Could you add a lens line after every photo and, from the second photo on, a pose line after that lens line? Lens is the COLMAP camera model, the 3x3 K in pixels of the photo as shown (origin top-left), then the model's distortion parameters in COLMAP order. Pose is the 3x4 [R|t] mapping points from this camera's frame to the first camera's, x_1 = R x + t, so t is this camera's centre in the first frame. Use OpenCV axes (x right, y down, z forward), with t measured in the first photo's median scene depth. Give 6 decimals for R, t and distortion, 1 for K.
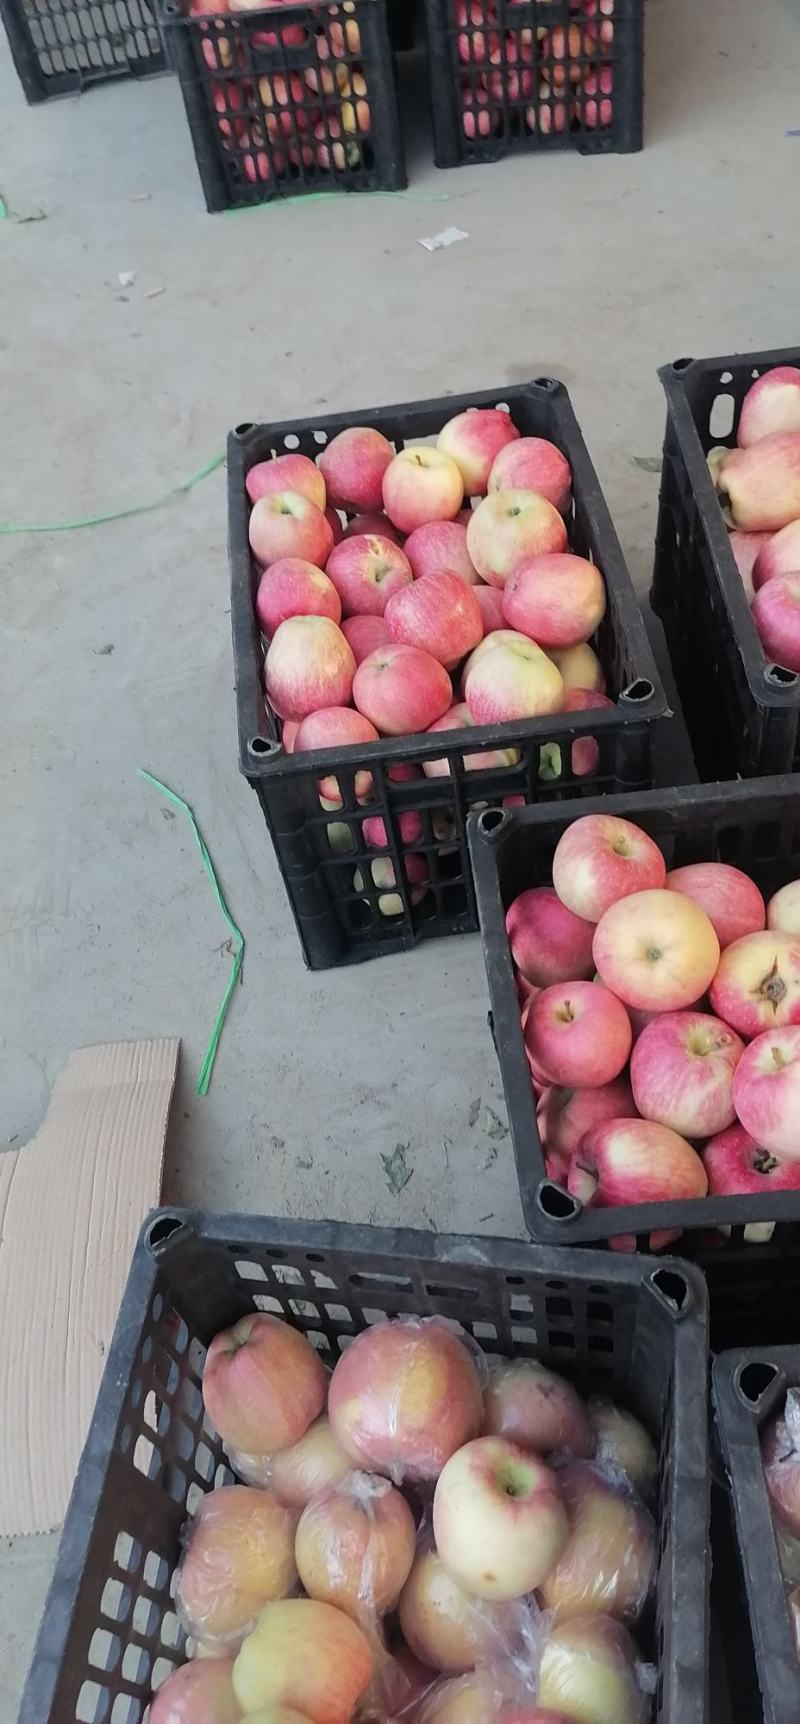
lens RADIAL K [[1368.8, 0, 400.0], [0, 1368.8, 862.0], [0, 0, 1]] dist [0.112440, -0.143683]
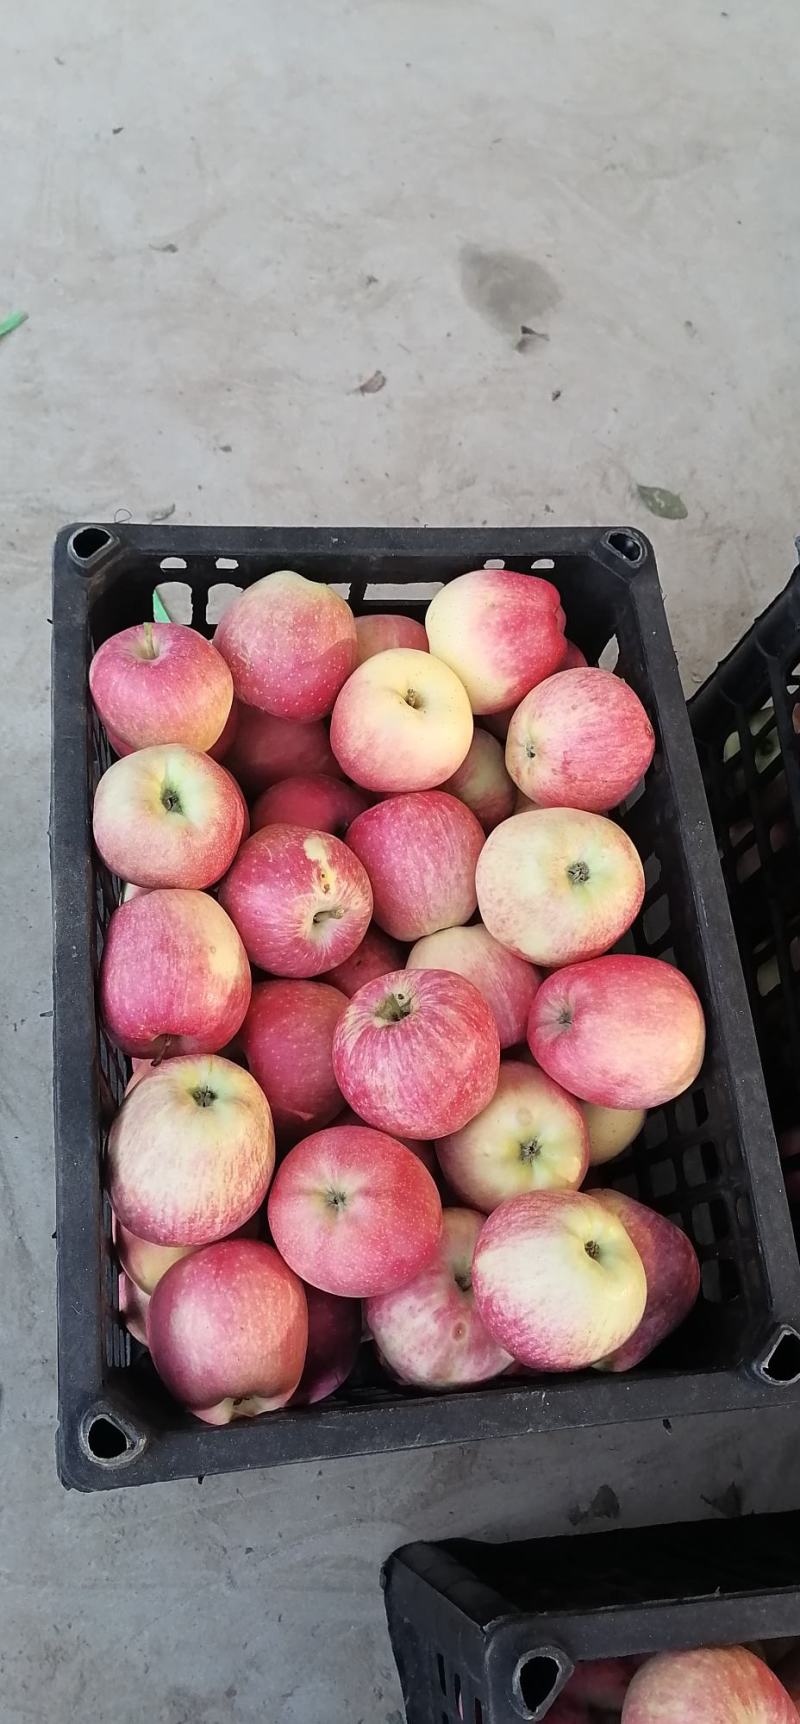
lens RADIAL K [[1368.8, 0, 400.0], [0, 1368.8, 862.0], [0, 0, 1]] dist [0.112440, -0.143683]
pose [[0.963717, 0.101057, 0.247056, -0.125636], [-0.167866, 0.949077, 0.266597, -0.385775], [-0.207534, -0.298396, 0.931606, 0.472434]]
